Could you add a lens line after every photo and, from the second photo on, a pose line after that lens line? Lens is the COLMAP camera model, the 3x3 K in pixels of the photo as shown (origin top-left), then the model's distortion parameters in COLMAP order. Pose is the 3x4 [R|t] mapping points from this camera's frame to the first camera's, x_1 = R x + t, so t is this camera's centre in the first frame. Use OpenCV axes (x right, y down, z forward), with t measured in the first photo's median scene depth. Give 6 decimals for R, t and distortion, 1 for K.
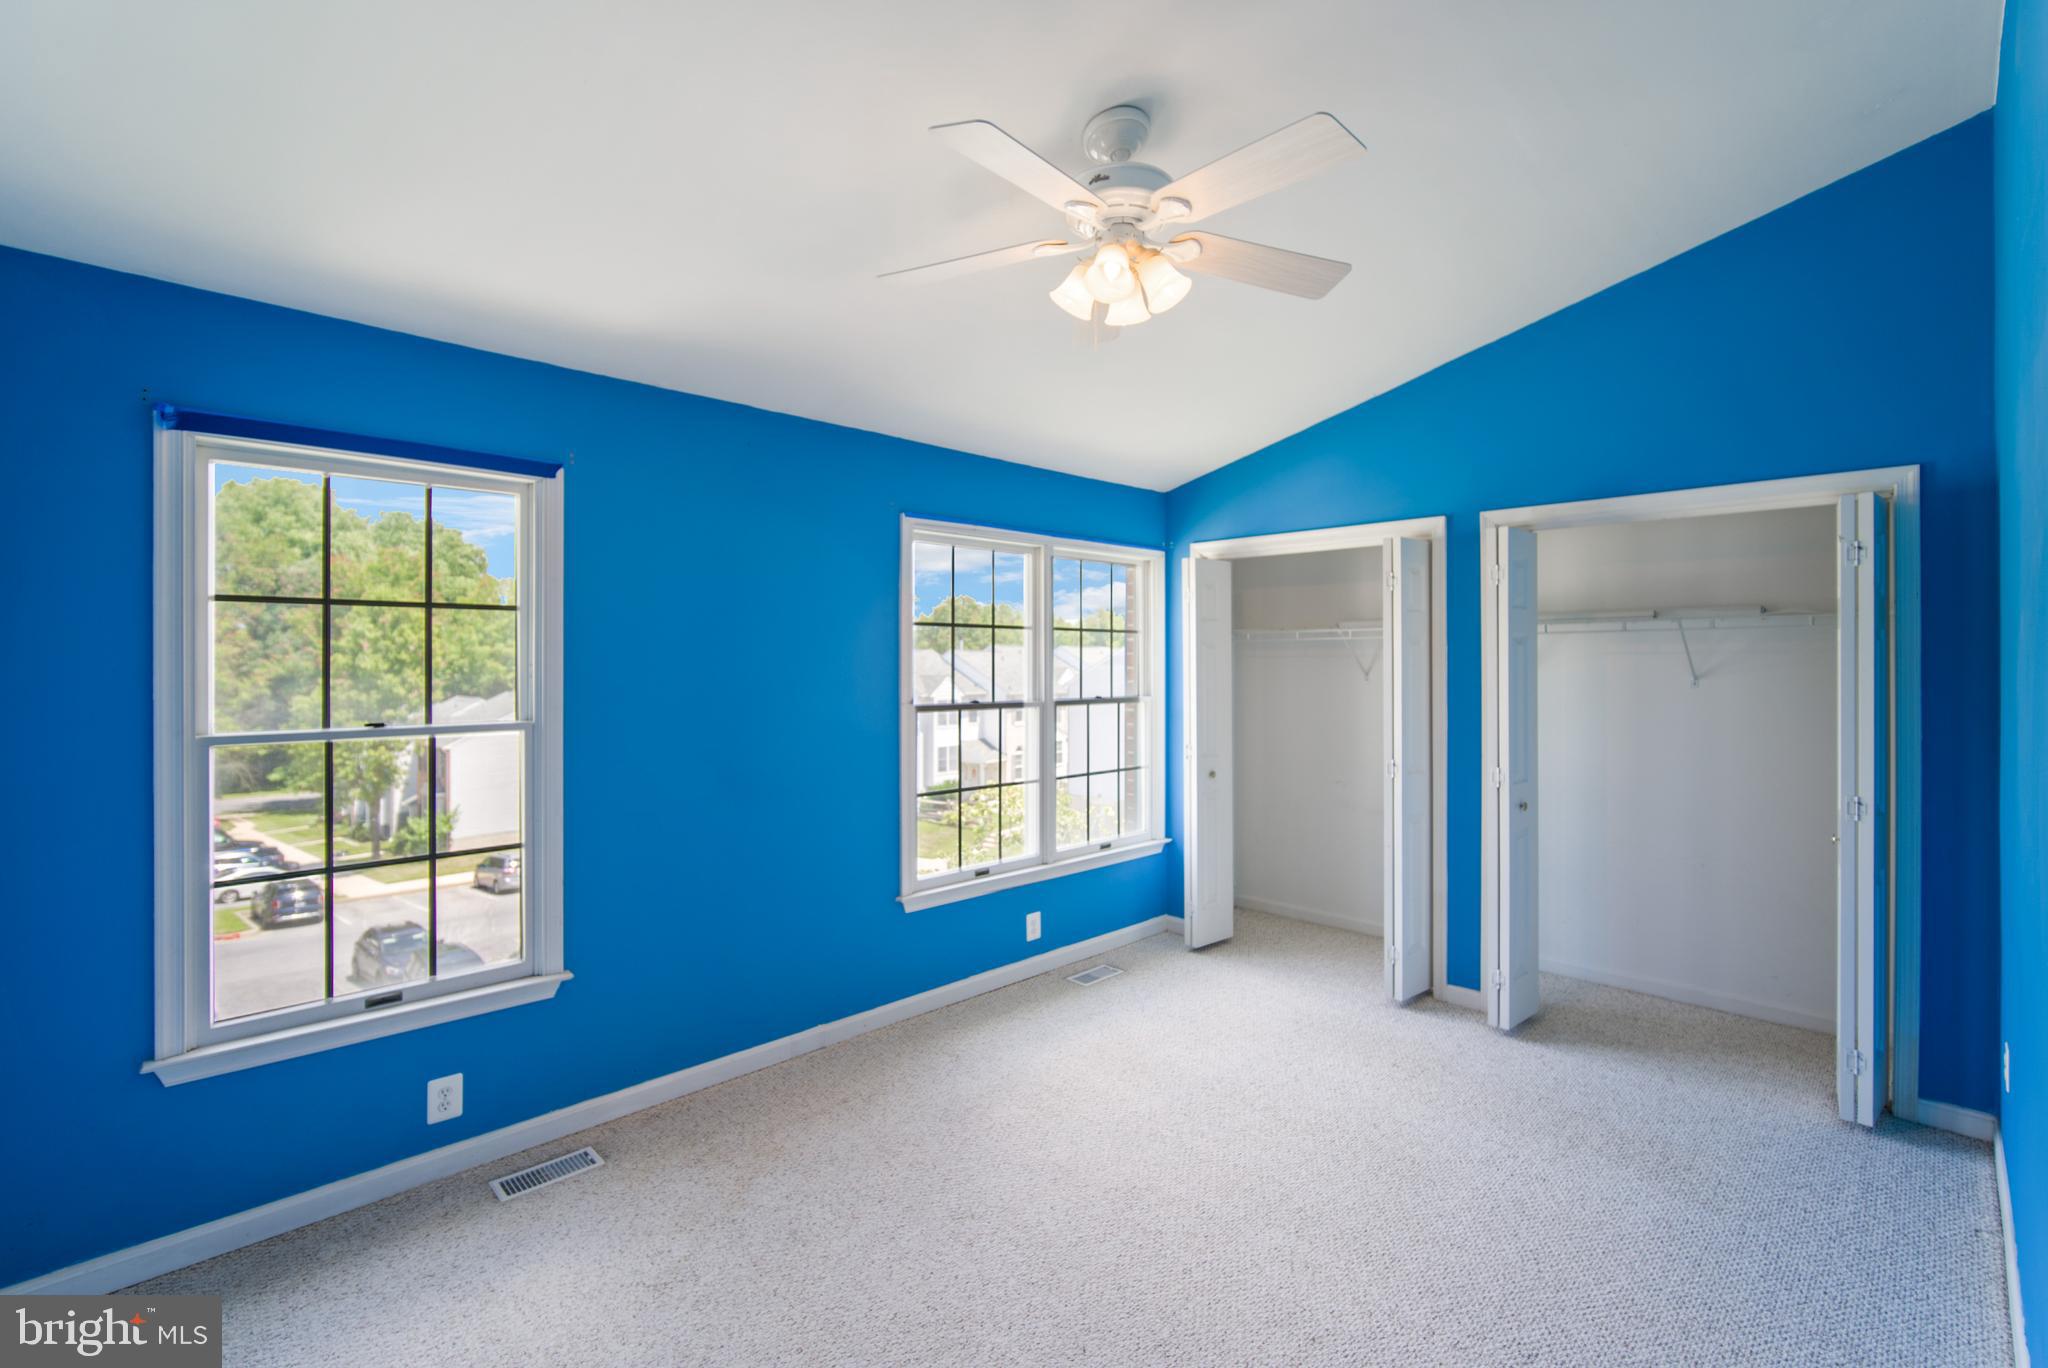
lens RADIAL K [[898.0, 0, 1024.0], [0, 898.0, 684.0], [0, 0, 1]] dist [-0.010511, 0.000405]
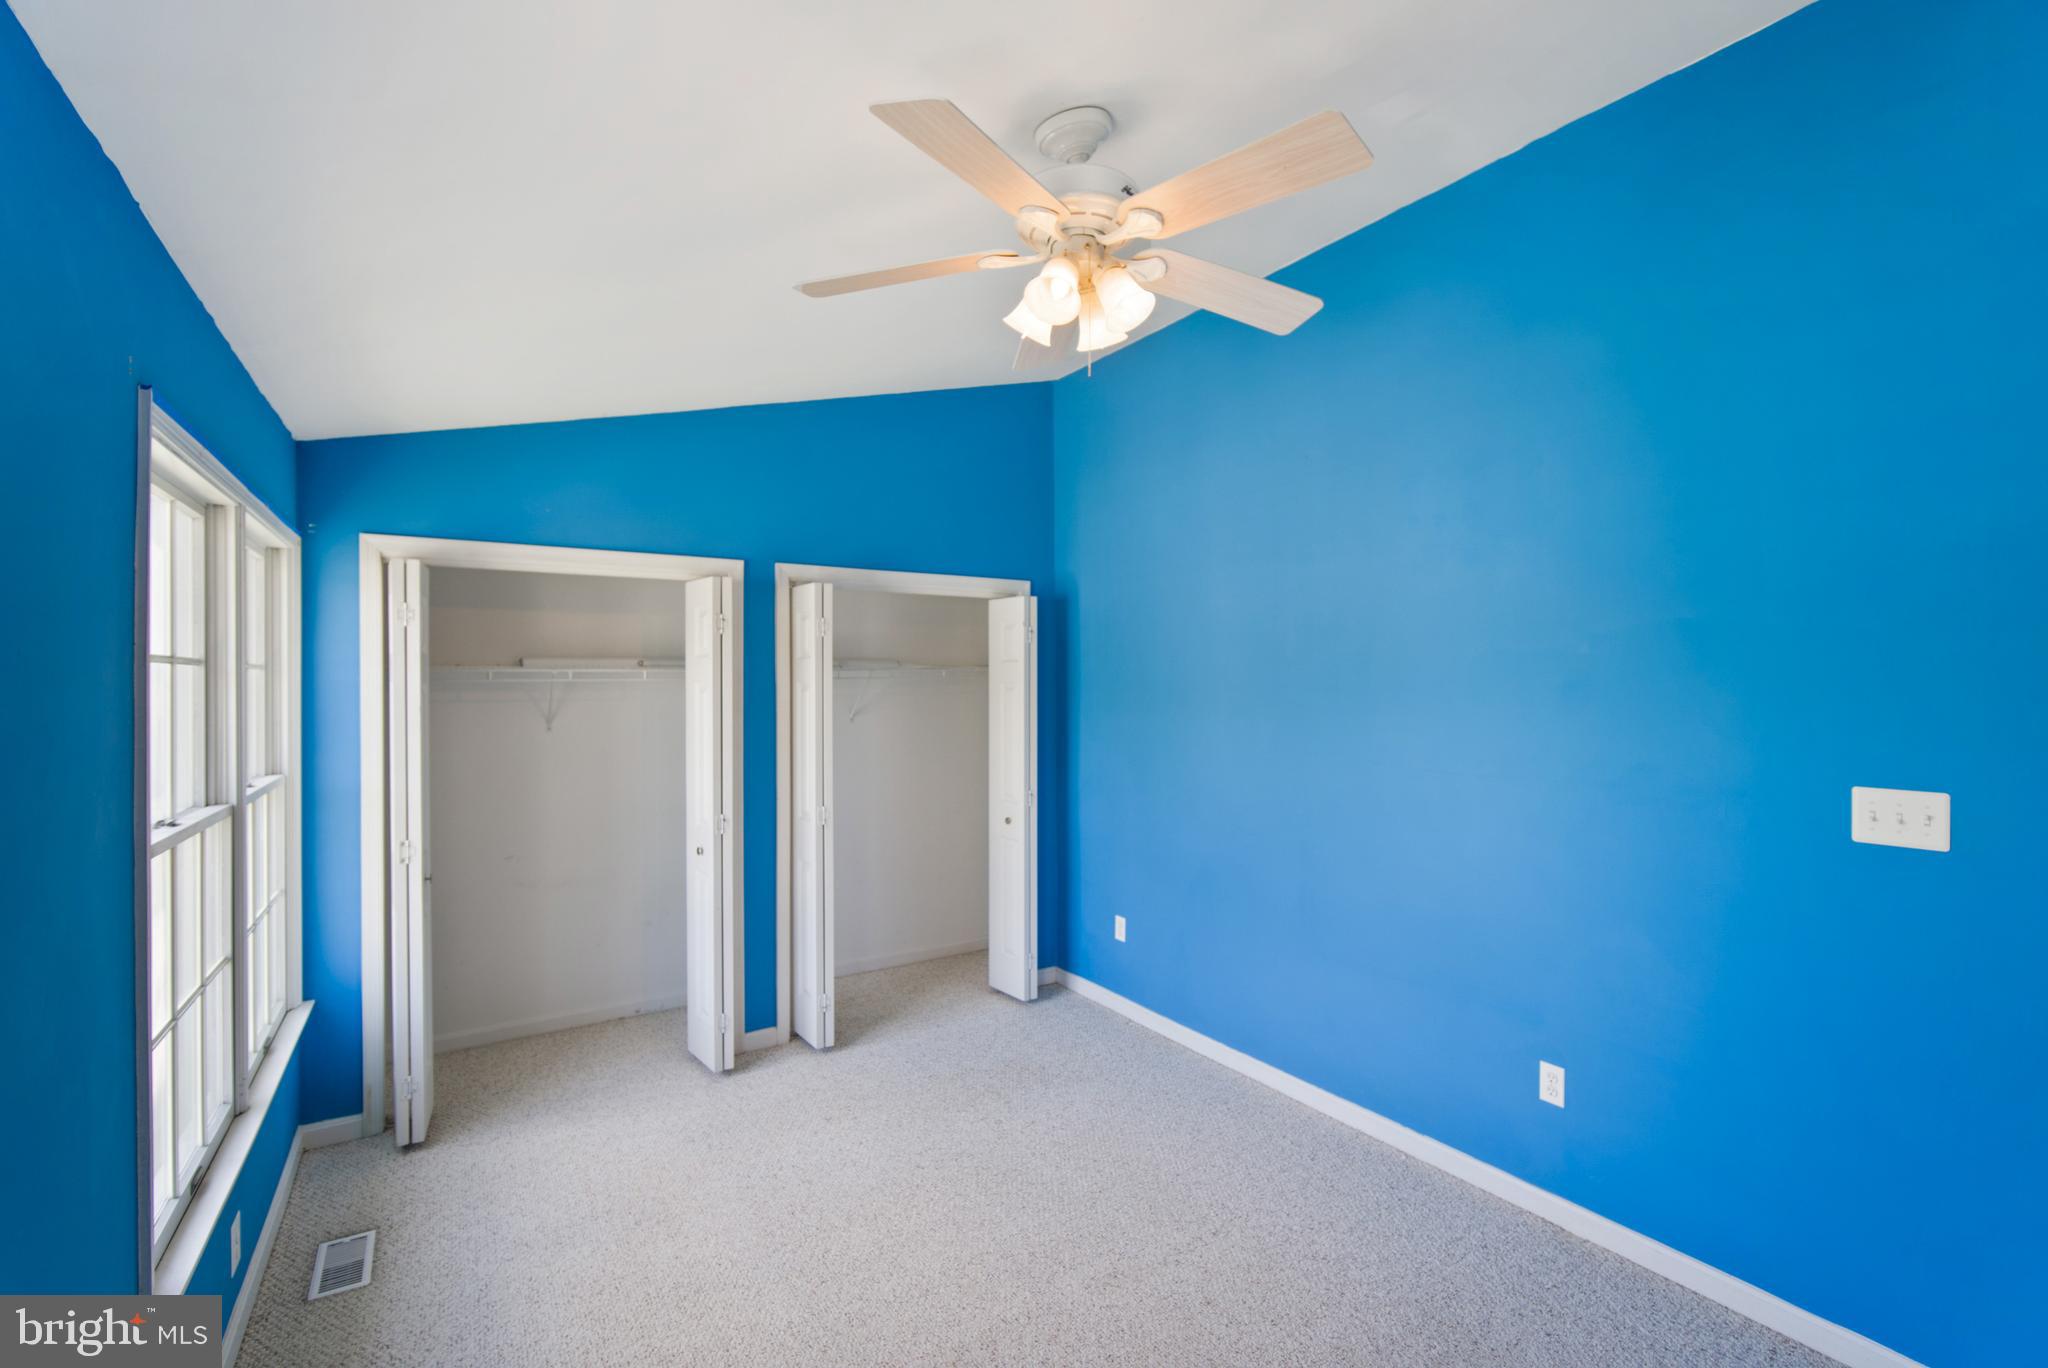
lens RADIAL K [[874.3, 0, 1024.0], [0, 874.3, 684.0], [0, 0, 1]] dist [-0.002295, -0.000084]
pose [[0.217803, 0.005051, 0.975980, -0.412665], [0.031157, 0.999441, -0.012125, -0.029072], [-0.975495, 0.033049, 0.217524, 0.489387]]
